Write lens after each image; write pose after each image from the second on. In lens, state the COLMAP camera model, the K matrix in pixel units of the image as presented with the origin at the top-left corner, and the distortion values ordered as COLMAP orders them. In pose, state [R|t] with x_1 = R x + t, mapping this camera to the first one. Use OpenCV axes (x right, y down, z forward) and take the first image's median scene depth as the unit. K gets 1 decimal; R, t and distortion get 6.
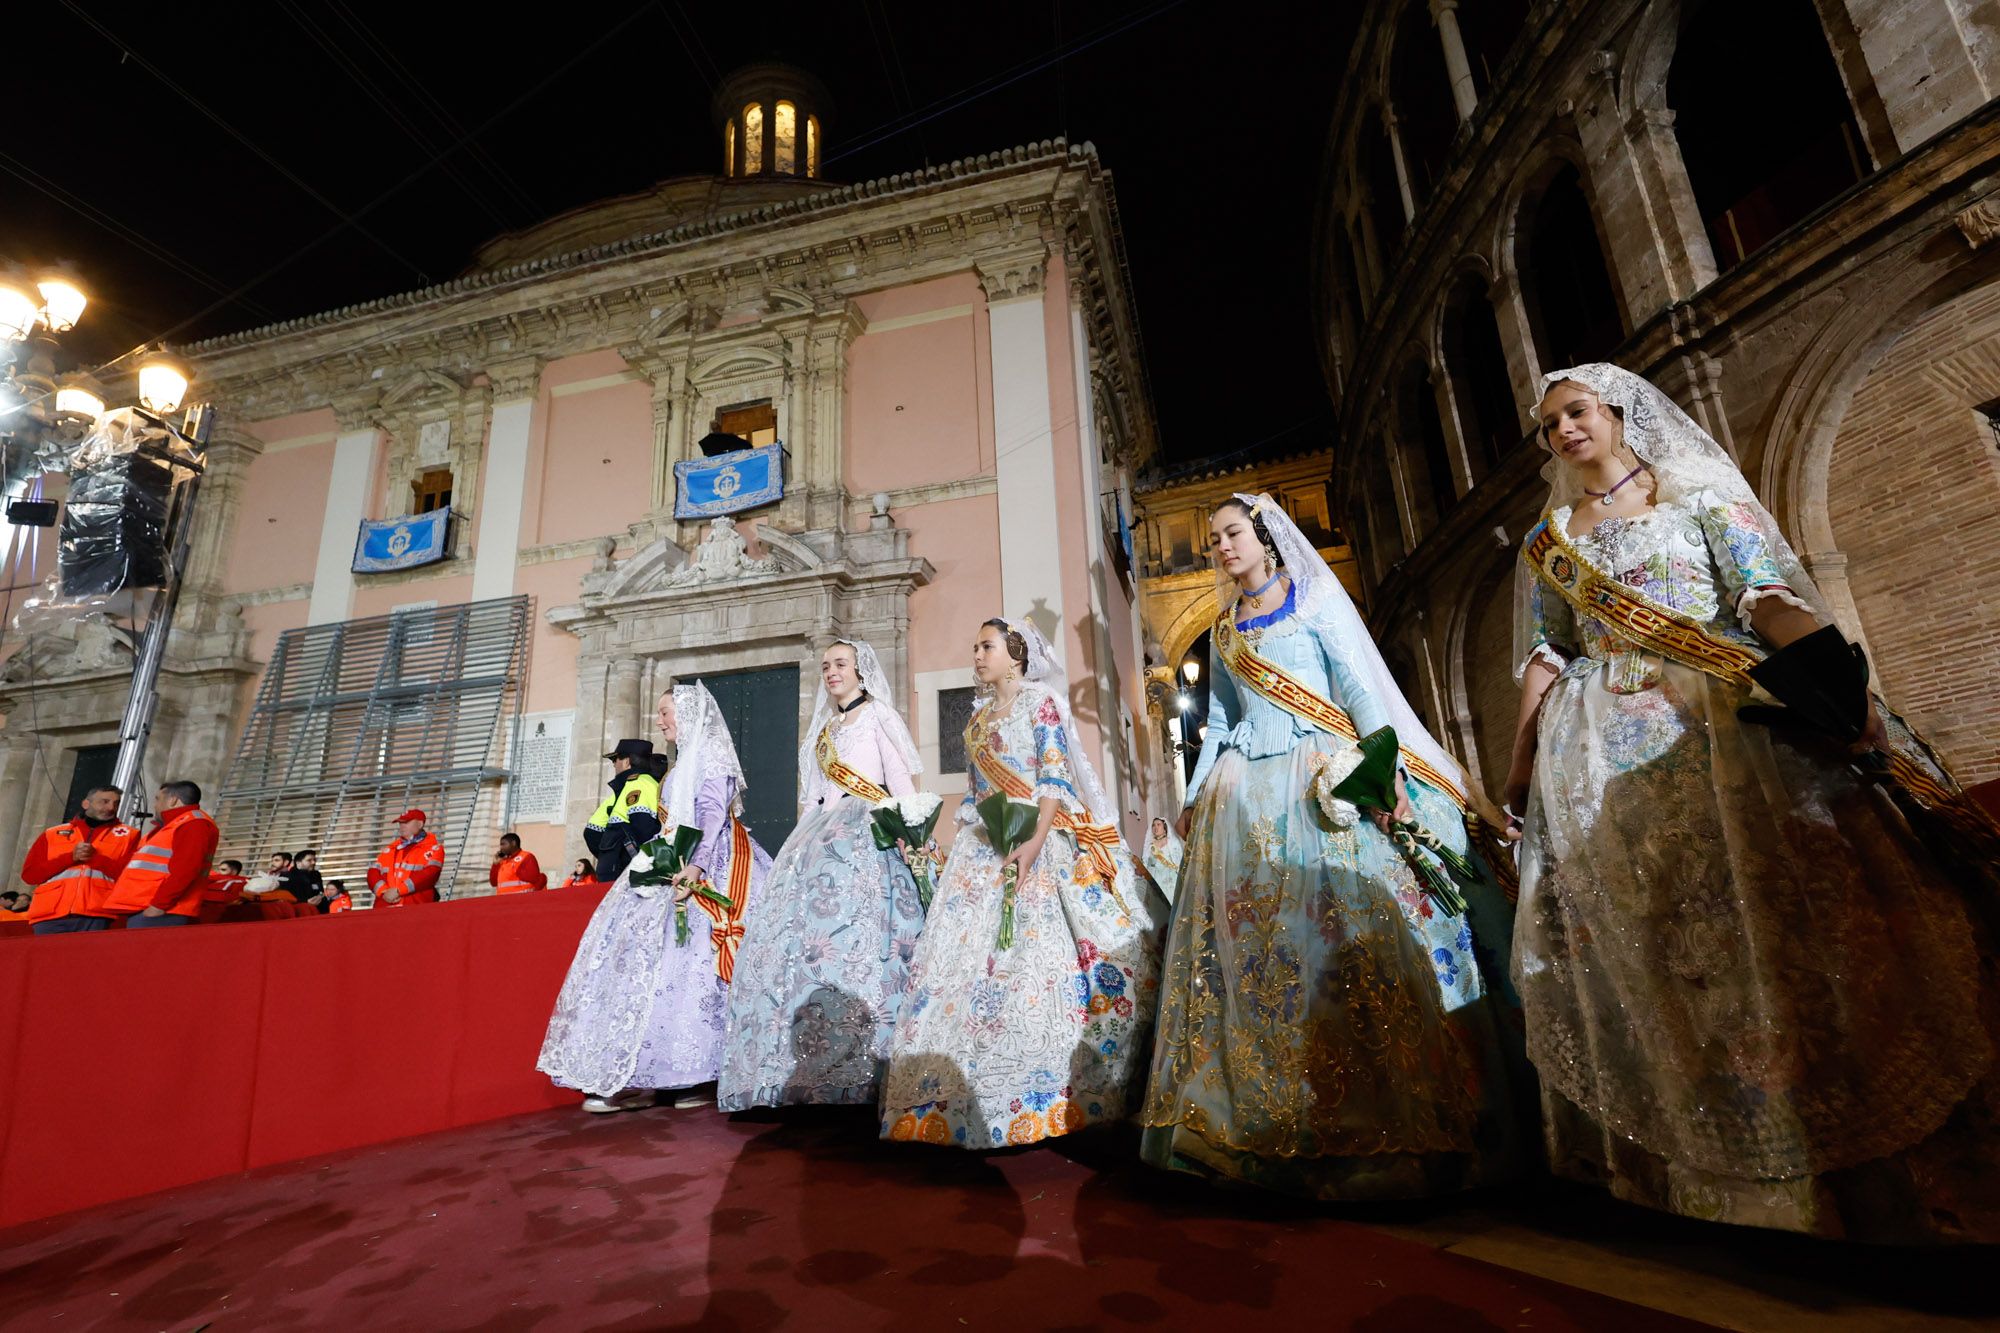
lens RADIAL K [[924.2, 0, 996.0], [0, 924.2, 662.3], [0, 0, 1]] dist [-0.002912, 0.000594]
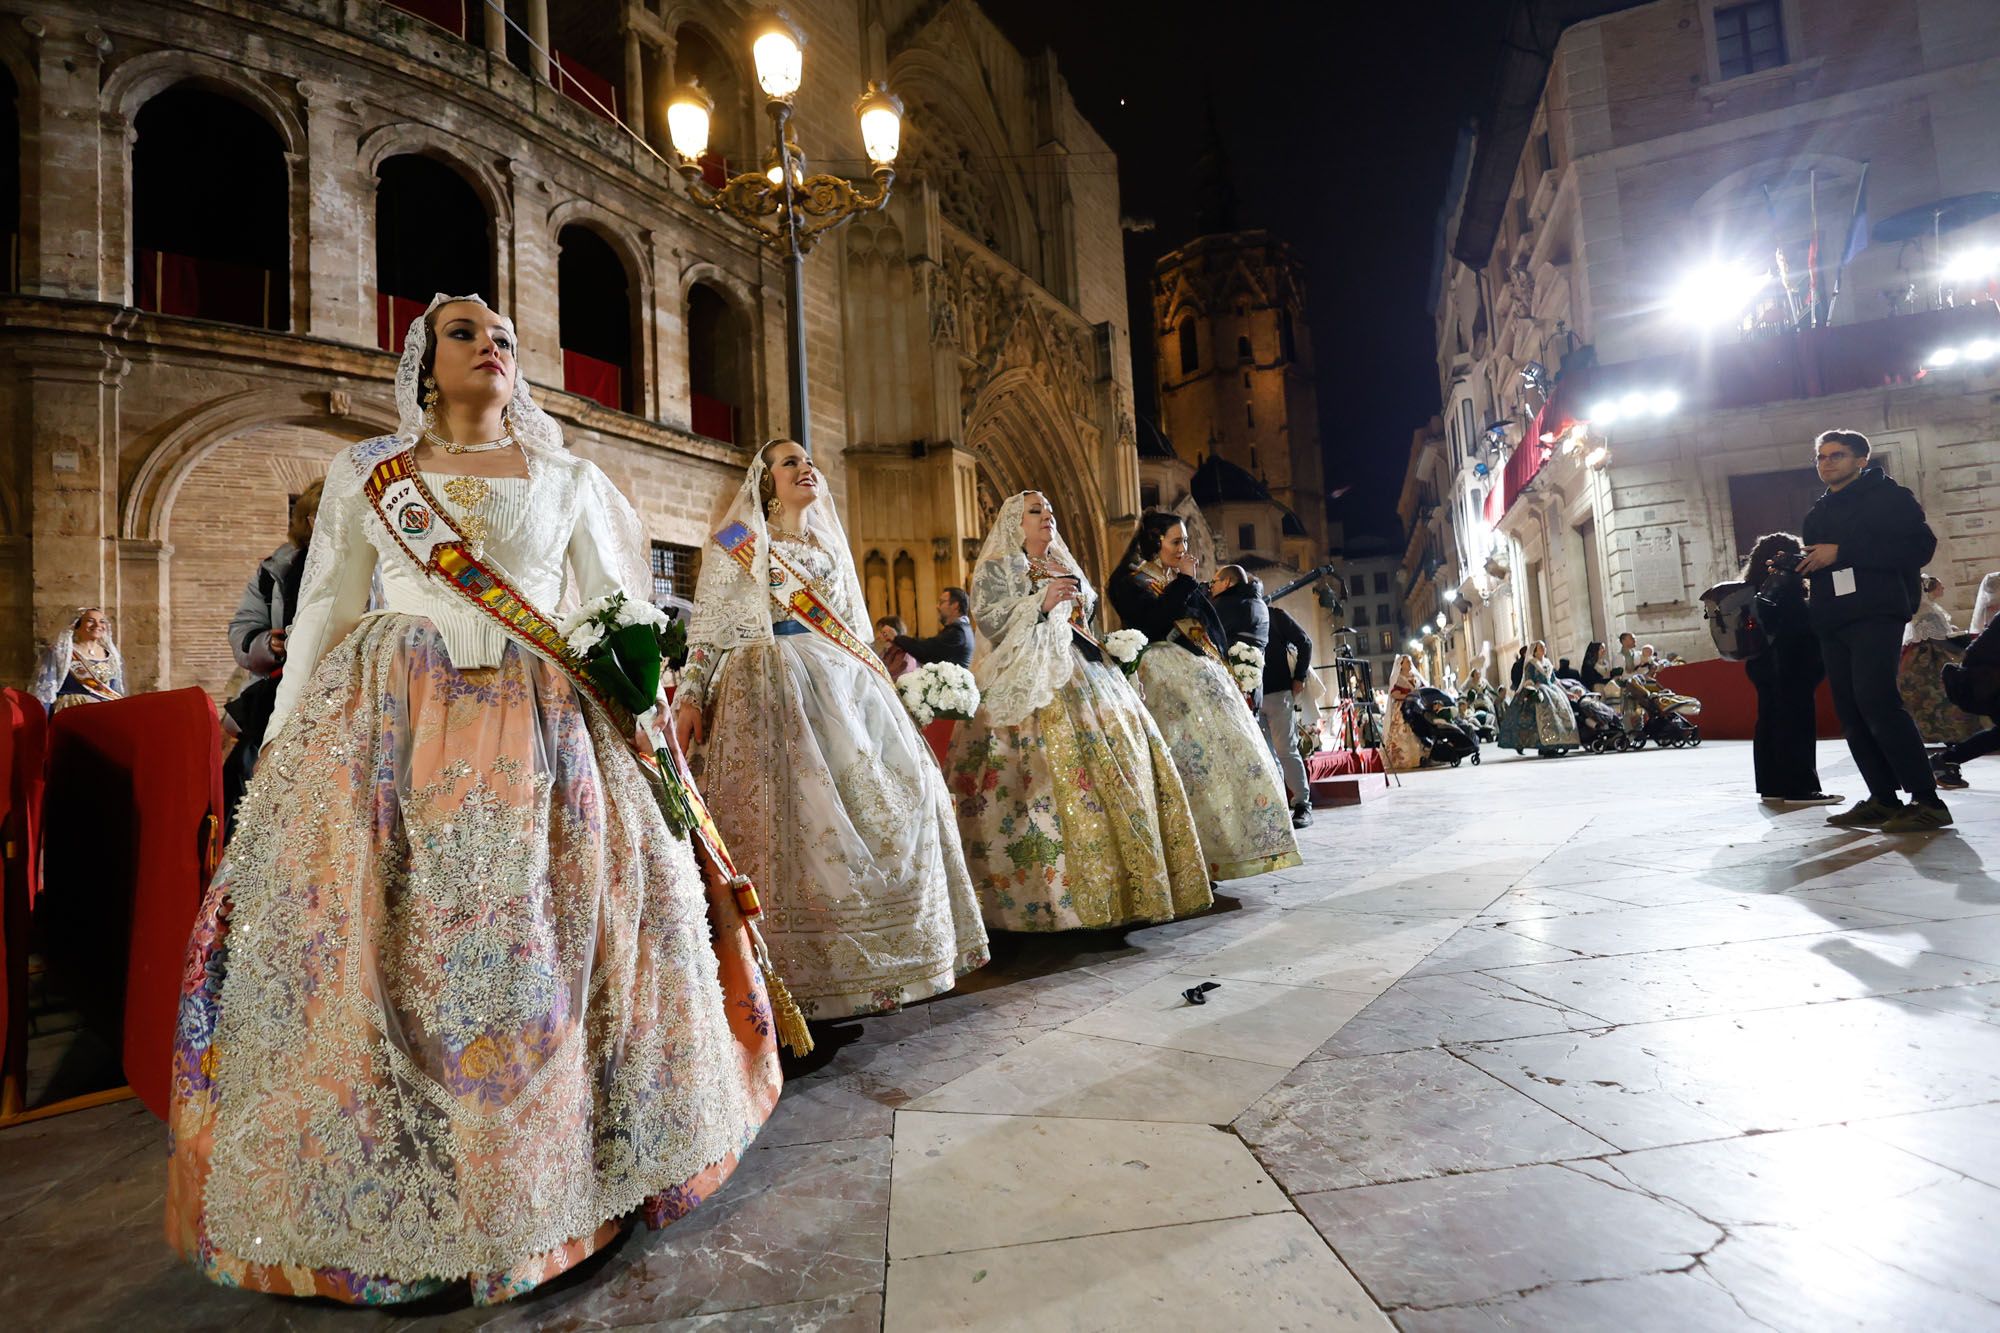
lens RADIAL K [[943.4, 0, 992.2], [0, 943.4, 669.8], [0, 0, 1]] dist [0.013488, -0.005512]
pose [[-0.319644, 0.134949, 0.937879, -0.362381], [-0.182522, 0.962500, -0.200698, 0.056222], [-0.929792, -0.235335, -0.283026, 0.093051]]
